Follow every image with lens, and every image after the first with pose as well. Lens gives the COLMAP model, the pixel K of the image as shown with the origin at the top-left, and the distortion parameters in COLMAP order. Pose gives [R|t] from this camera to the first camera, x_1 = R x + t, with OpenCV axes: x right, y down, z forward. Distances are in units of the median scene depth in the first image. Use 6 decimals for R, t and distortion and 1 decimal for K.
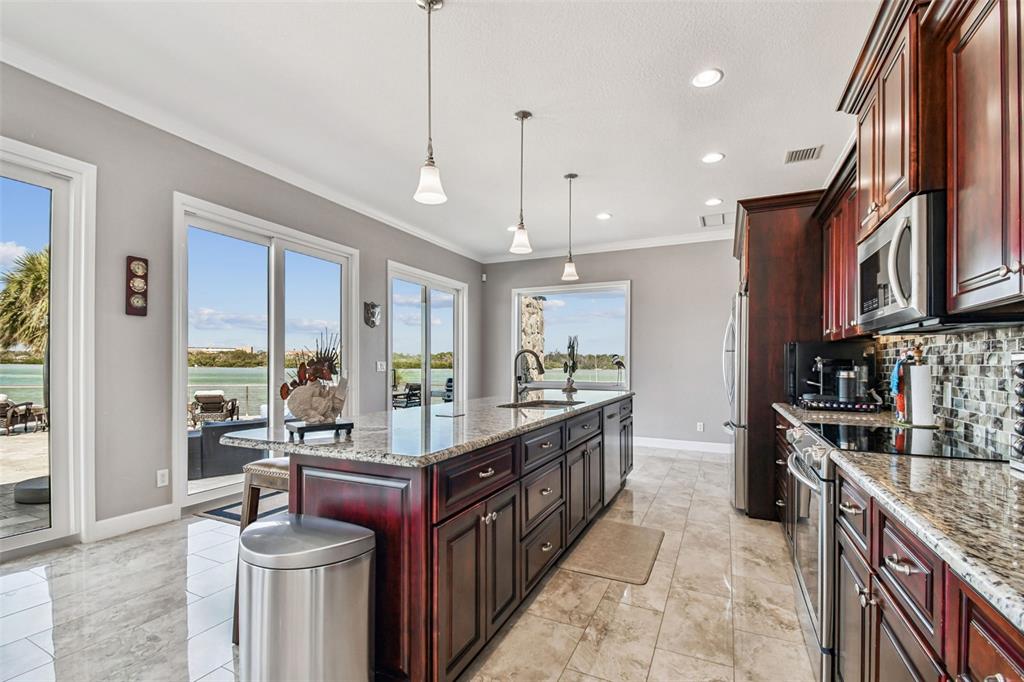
lens RADIAL K [[462.7, 0, 509.6], [0, 462.7, 362.1], [0, 0, 1]] dist [-0.000890, 0.000046]
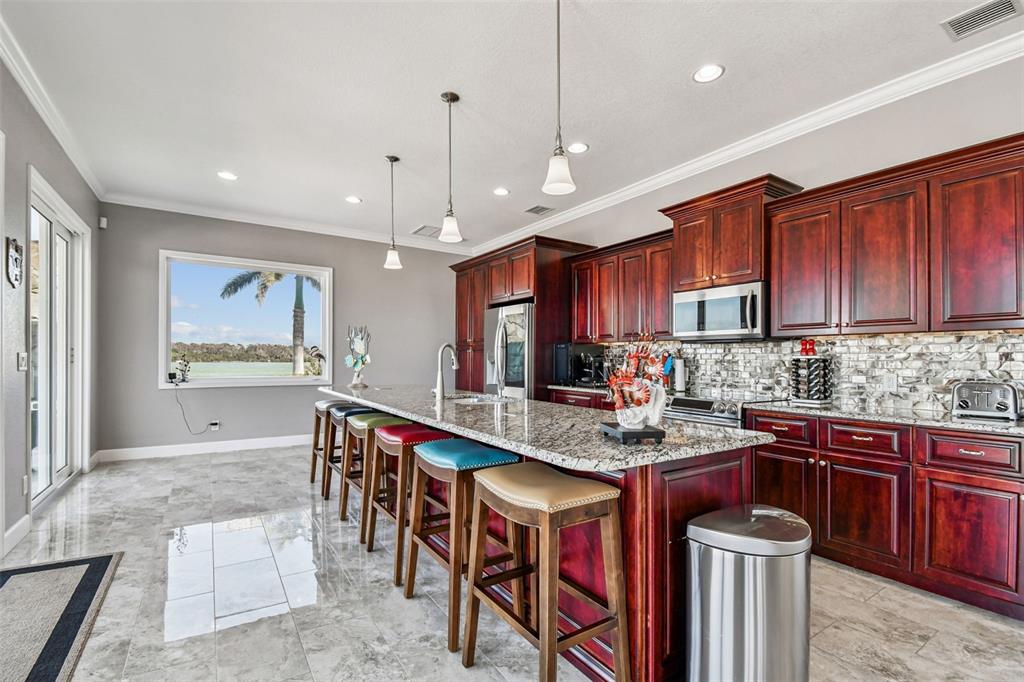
lens RADIAL K [[458.2, 0, 508.3], [0, 458.2, 356.7], [0, 0, 1]] dist [0.001417, -0.013244]
pose [[0.526780, -0.002095, 0.849999, -0.546228], [-0.008556, 0.999933, 0.007767, -0.008062], [-0.849959, -0.011364, 0.526726, 0.312358]]
